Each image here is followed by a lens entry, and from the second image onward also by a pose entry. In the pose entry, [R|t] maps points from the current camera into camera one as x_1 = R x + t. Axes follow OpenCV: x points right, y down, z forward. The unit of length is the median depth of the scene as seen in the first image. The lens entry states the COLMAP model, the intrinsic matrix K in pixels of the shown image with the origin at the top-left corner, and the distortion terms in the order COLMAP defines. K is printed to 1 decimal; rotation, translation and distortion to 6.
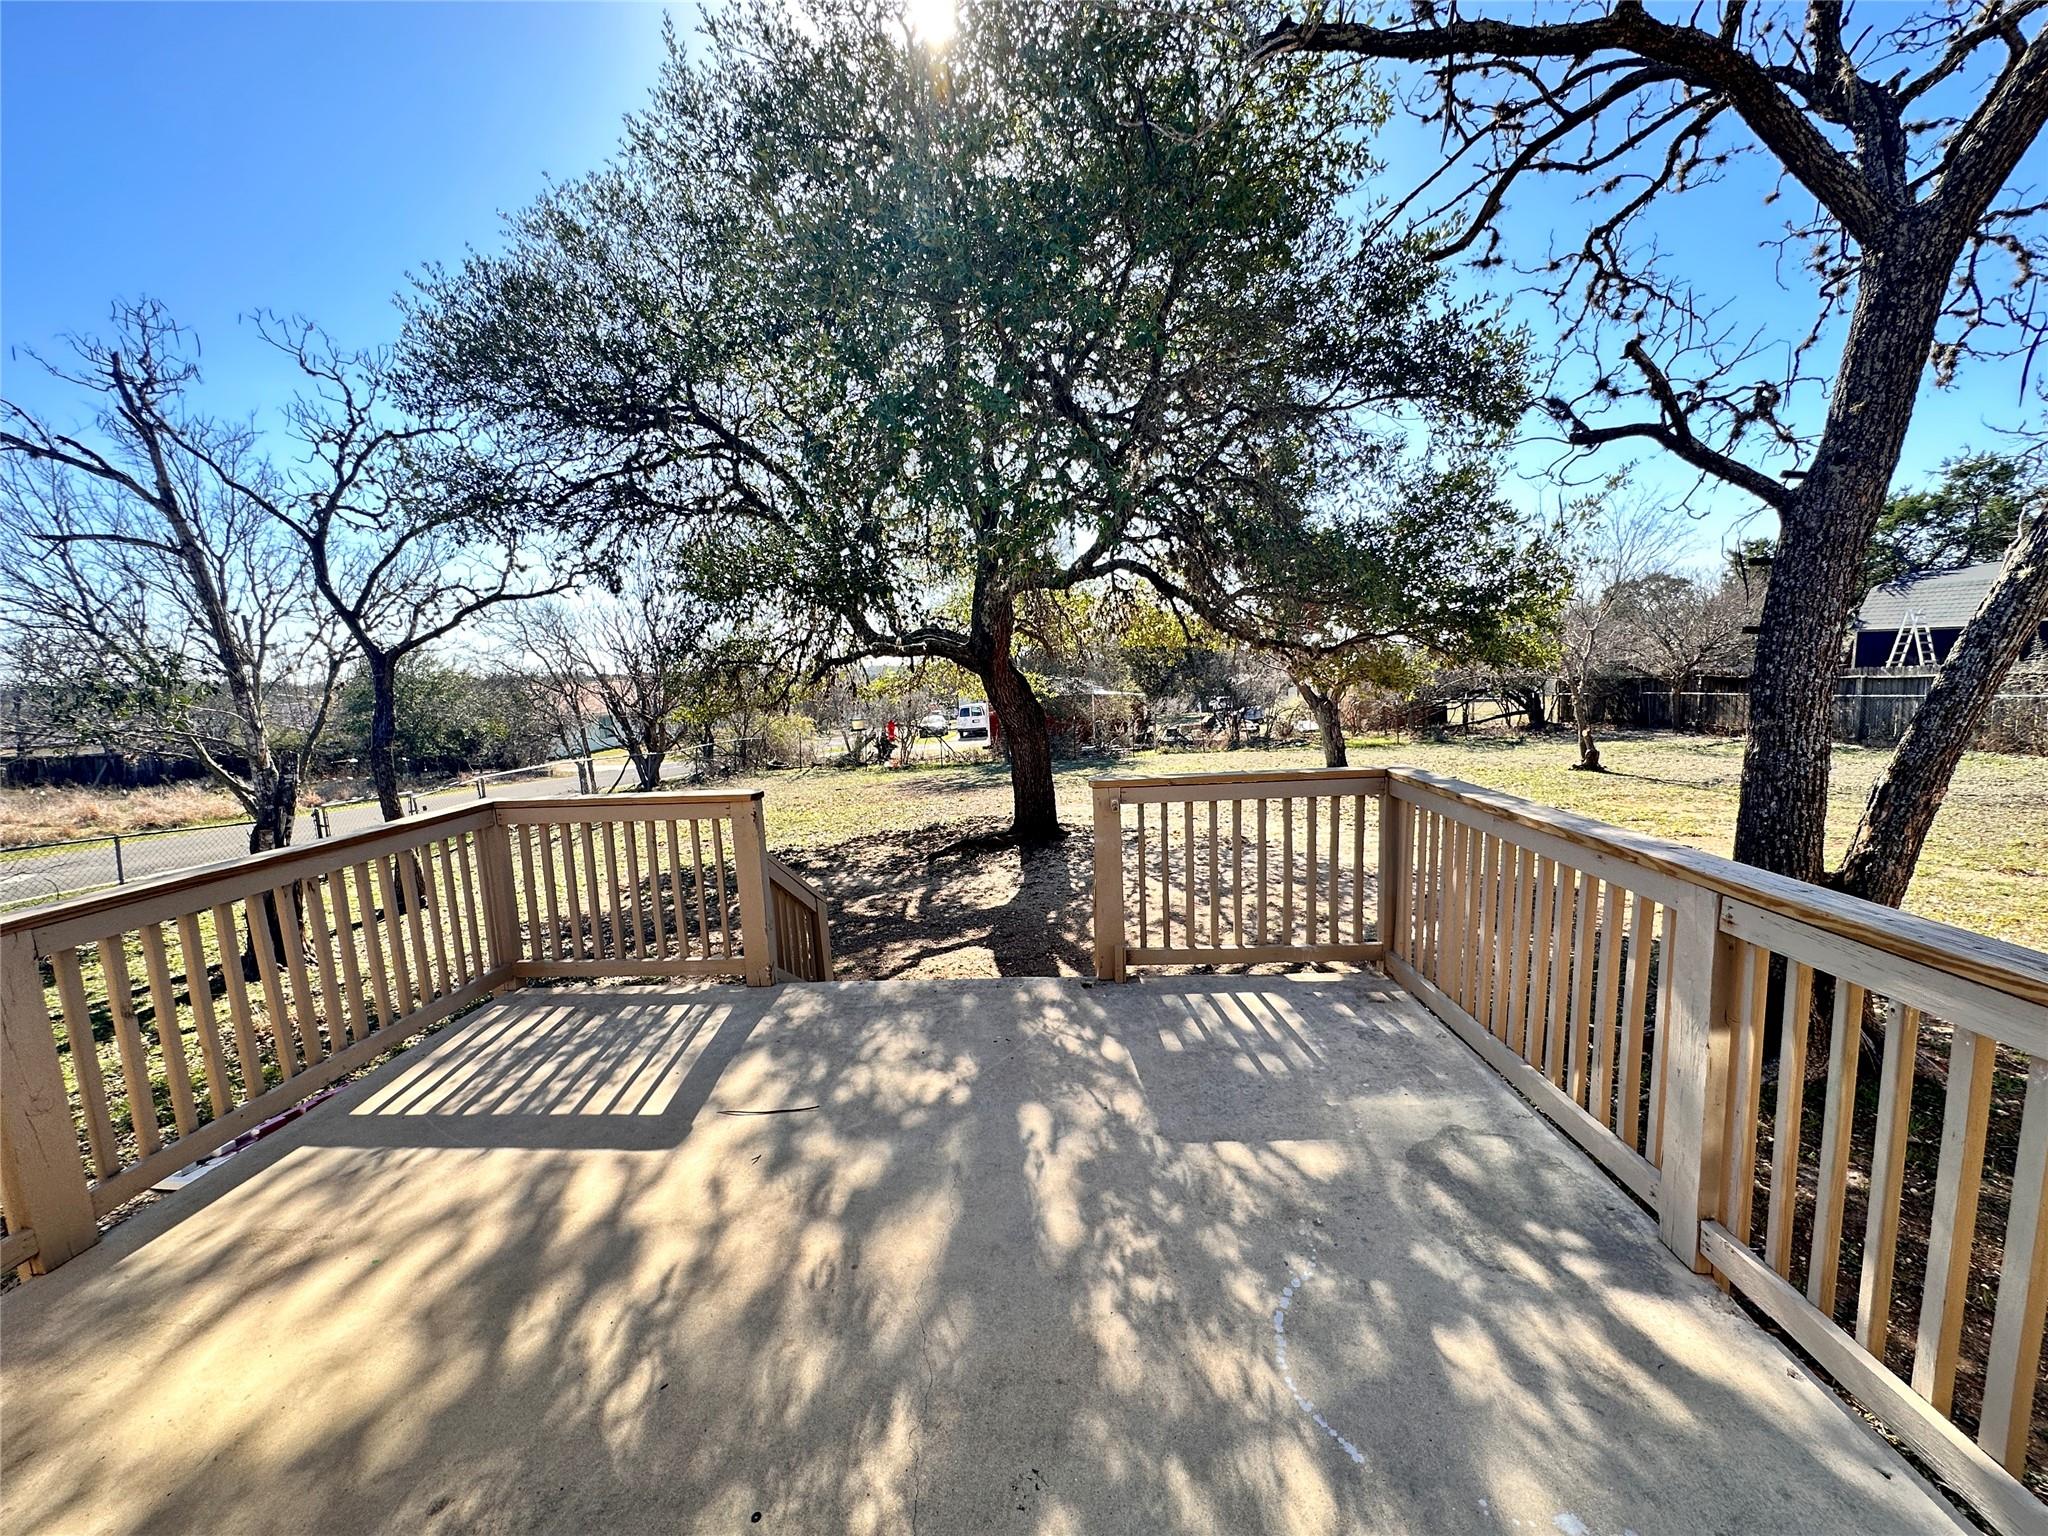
lens RADIAL K [[820.8, 0, 1022.6], [0, 820.8, 763.7], [0, 0, 1]] dist [-0.005737, 0.001586]
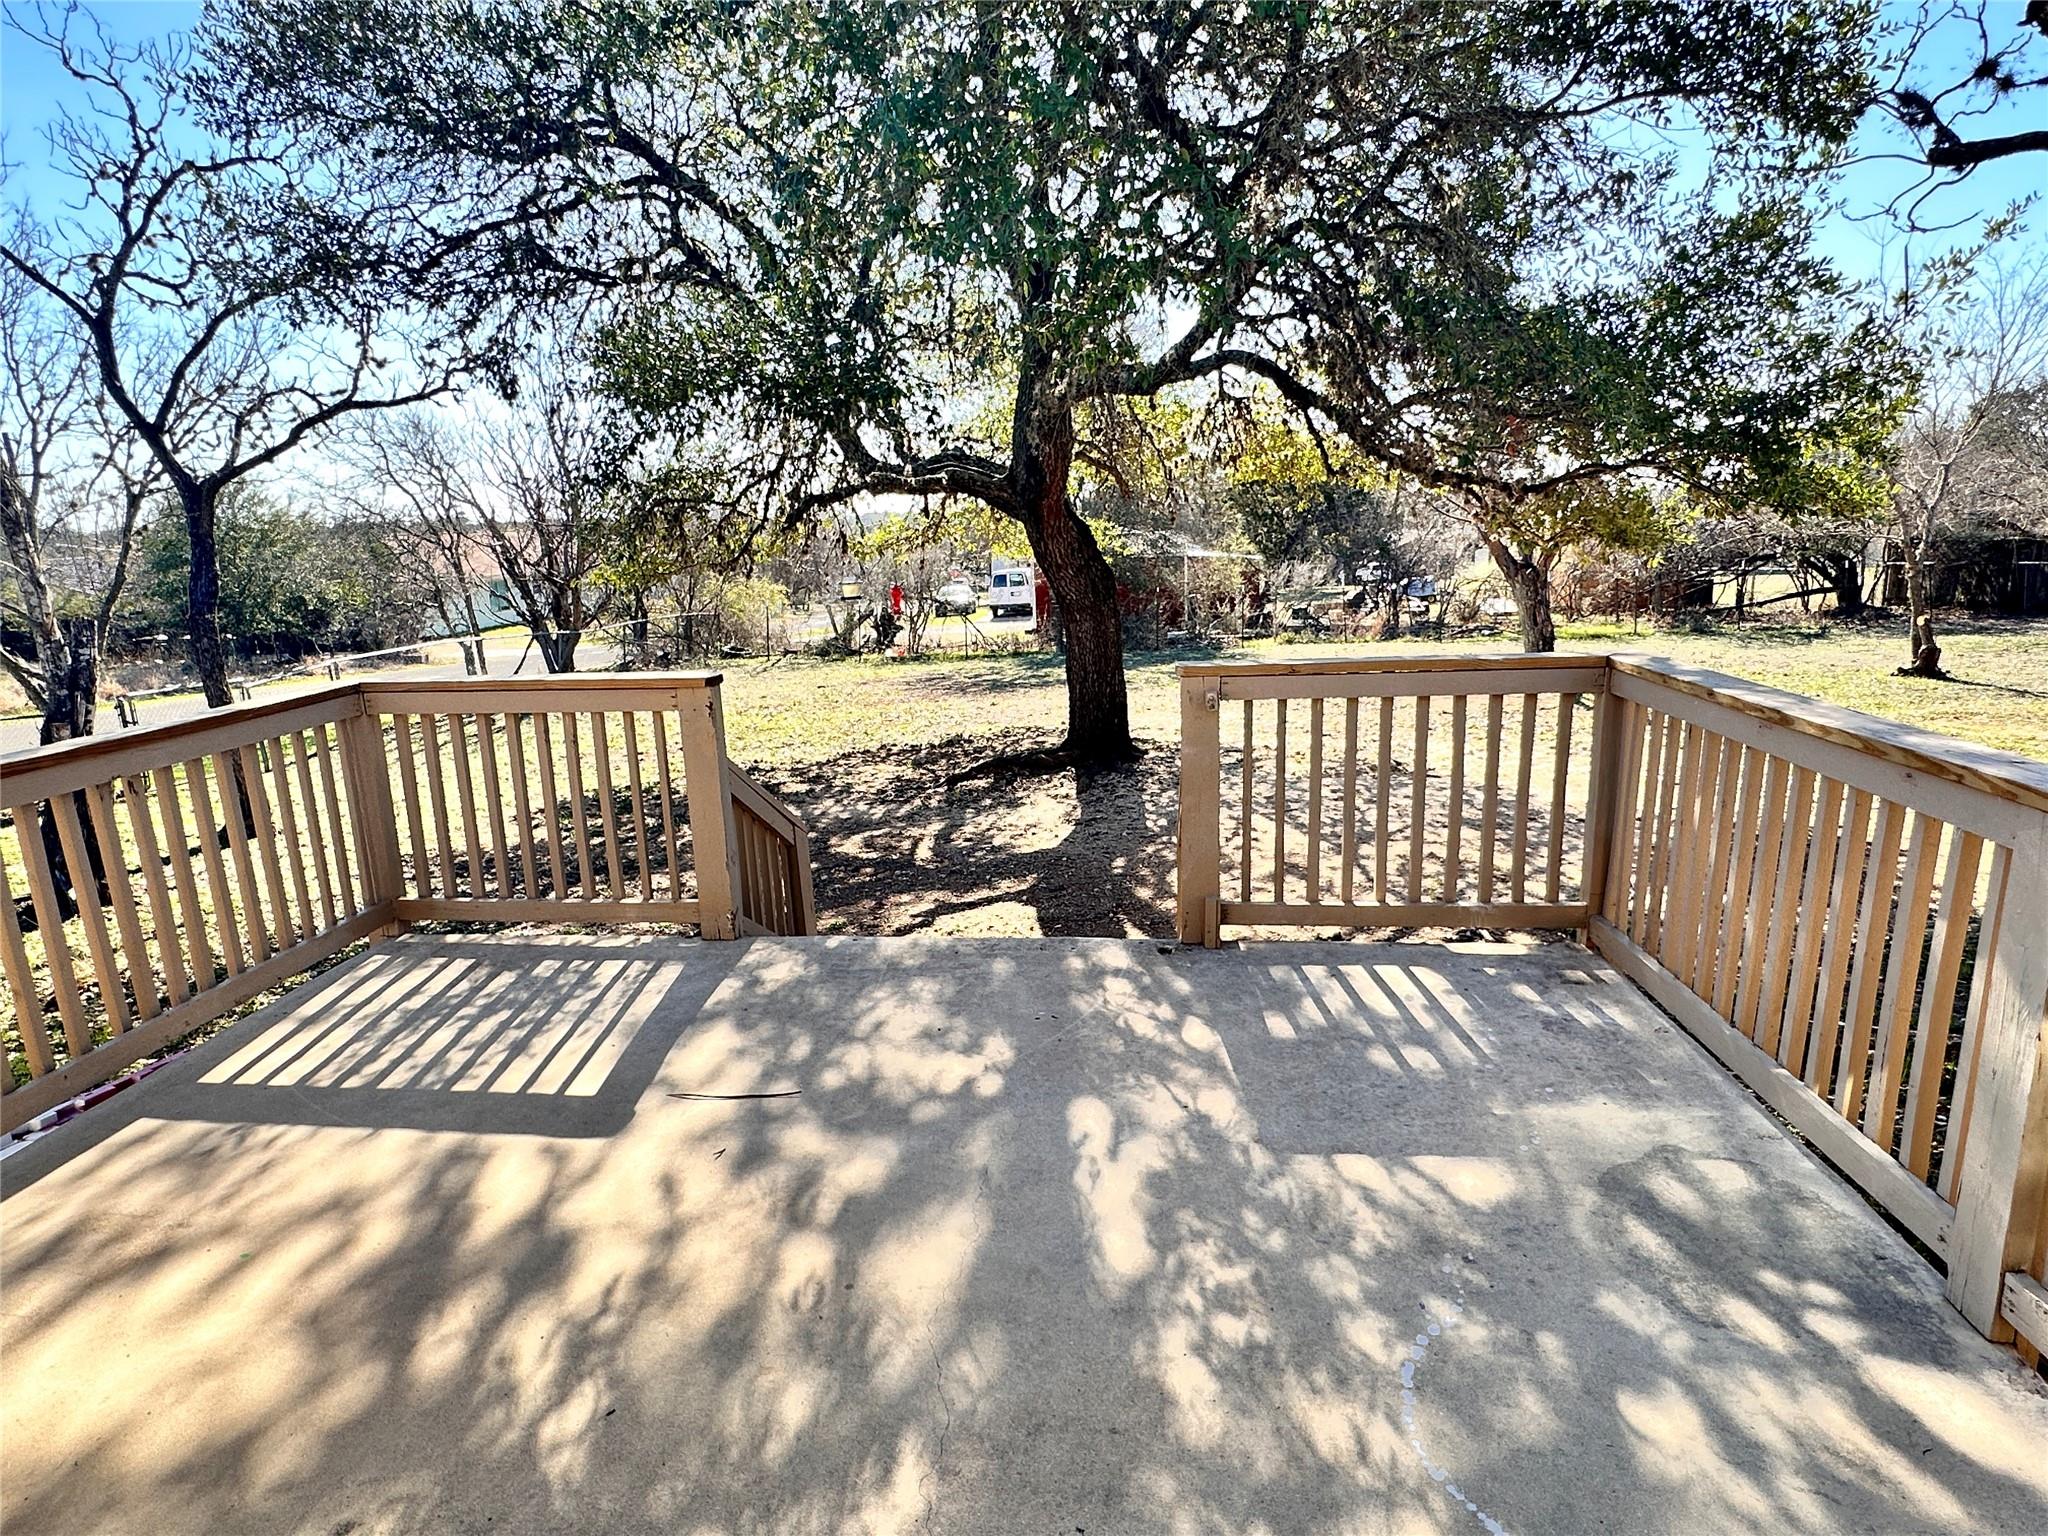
lens RADIAL K [[1169.1, 0, 1016.7], [0, 1169.1, 770.5], [0, 0, 1]] dist [-0.002671, -0.000733]
pose [[0.998354, 0.020696, -0.053489, -0.000255], [-0.015429, 0.995159, 0.097061, 0.007728], [0.055239, -0.096076, 0.993840, -0.009148]]
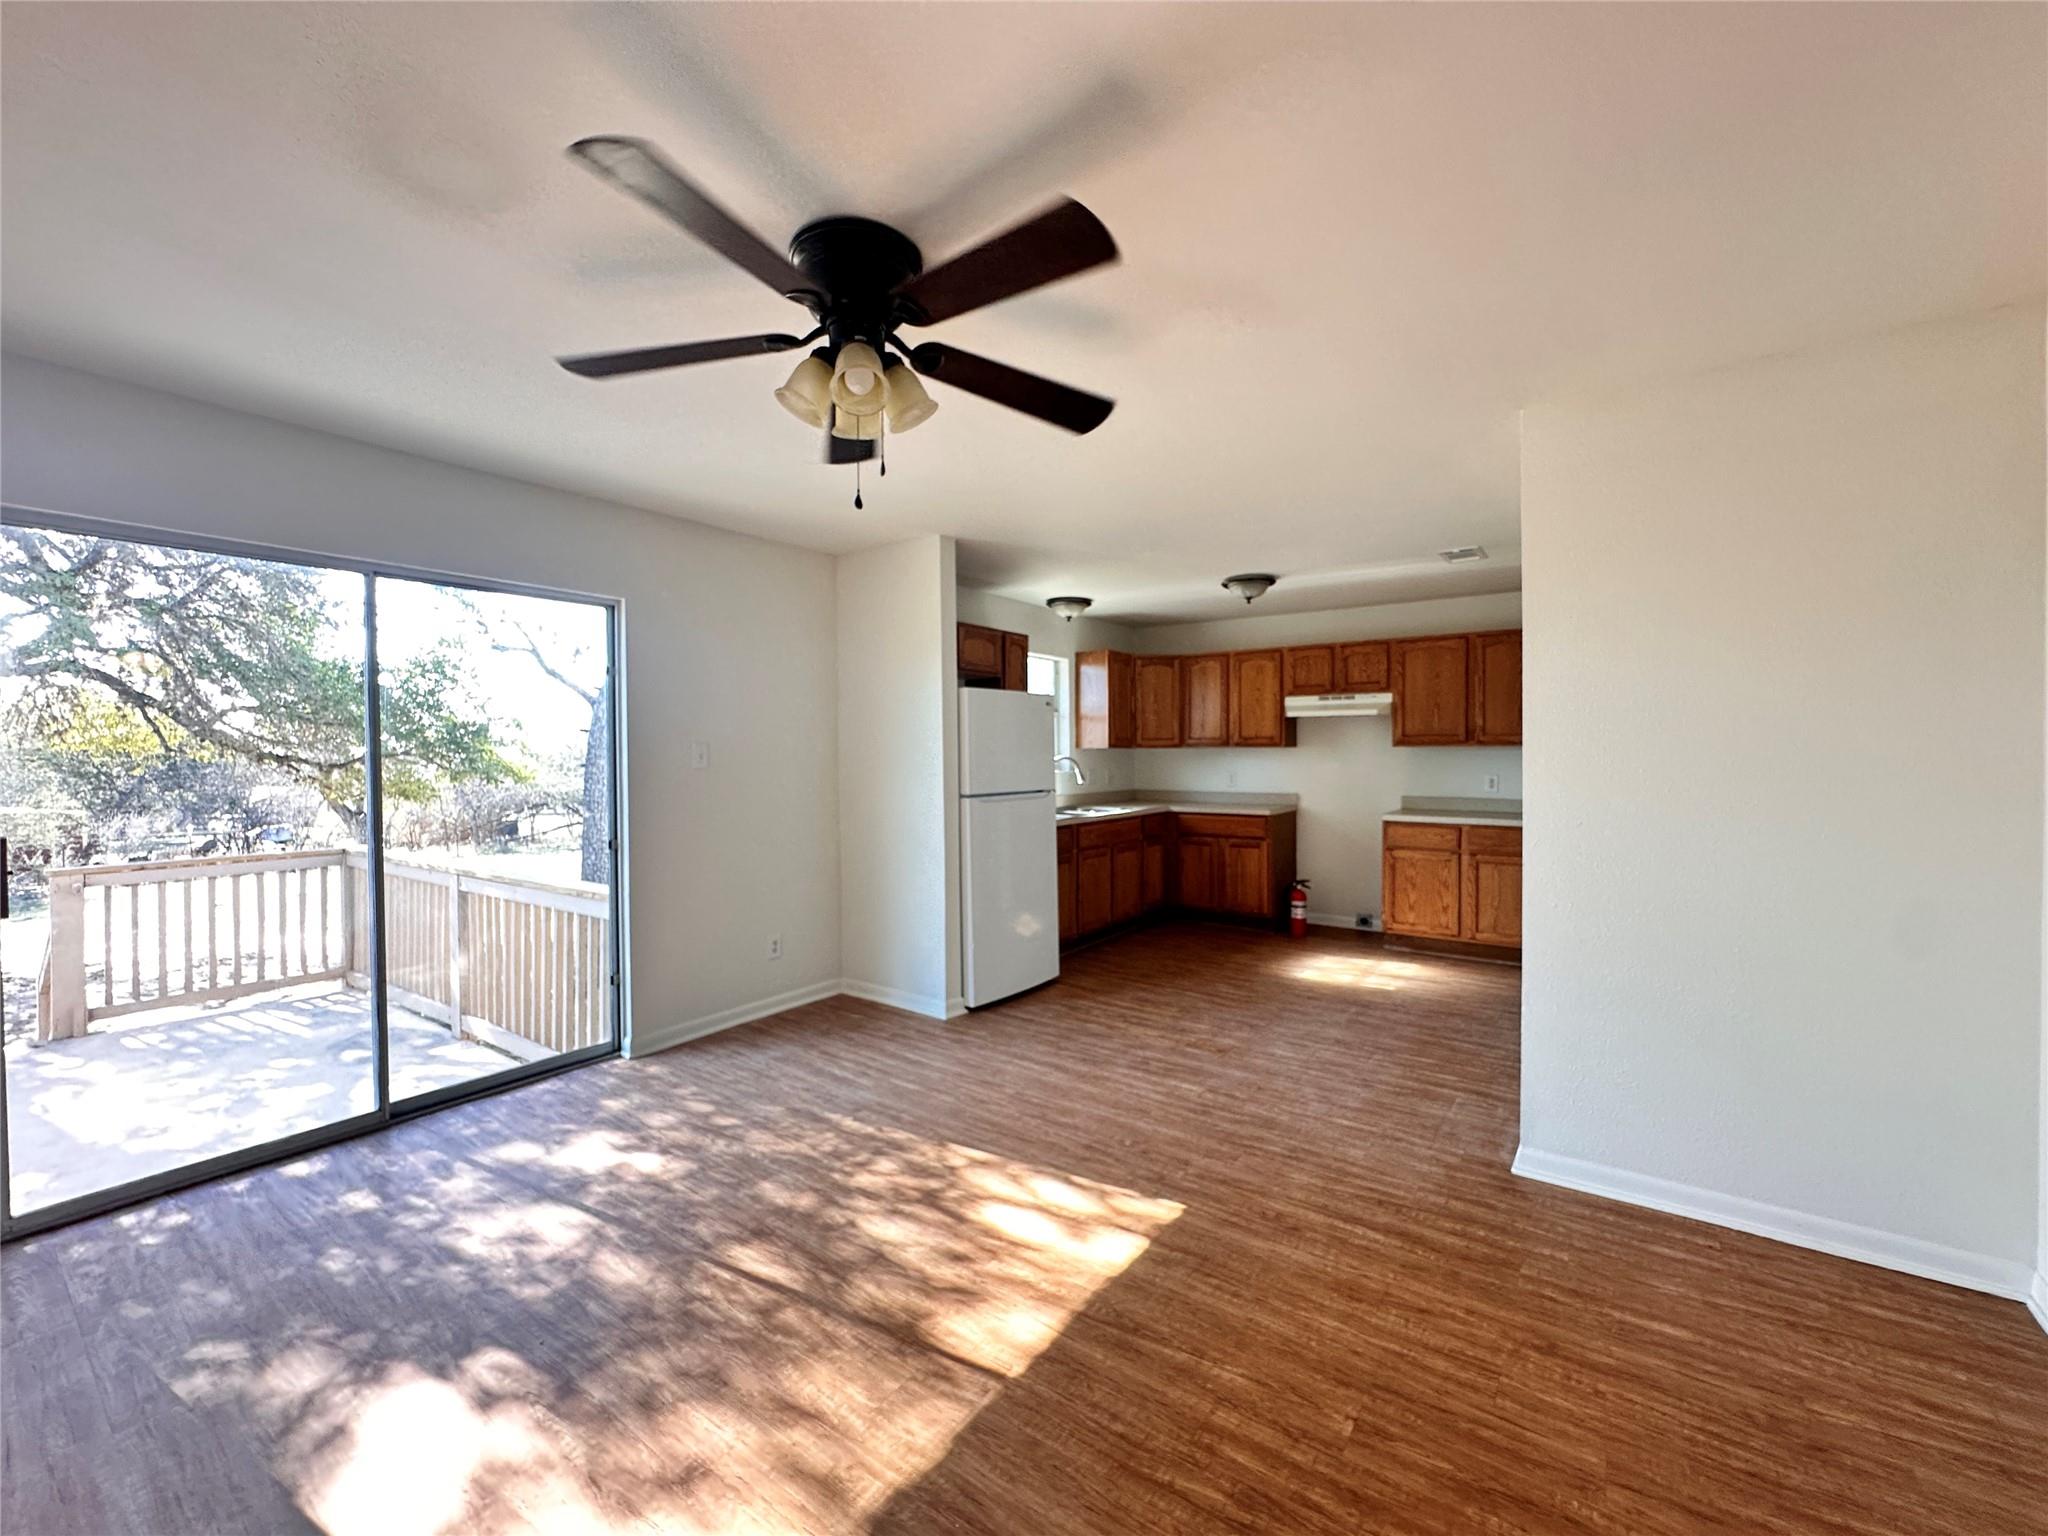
lens RADIAL K [[820.8, 0, 1020.4], [0, 820.8, 765.9], [0, 0, 1]] dist [-0.005737, 0.001586]
pose [[0.537416, 0.032361, 0.842696, -0.089840], [0.083649, 0.992290, -0.091451, 0.052395], [-0.839158, 0.119638, 0.530566, -0.466737]]
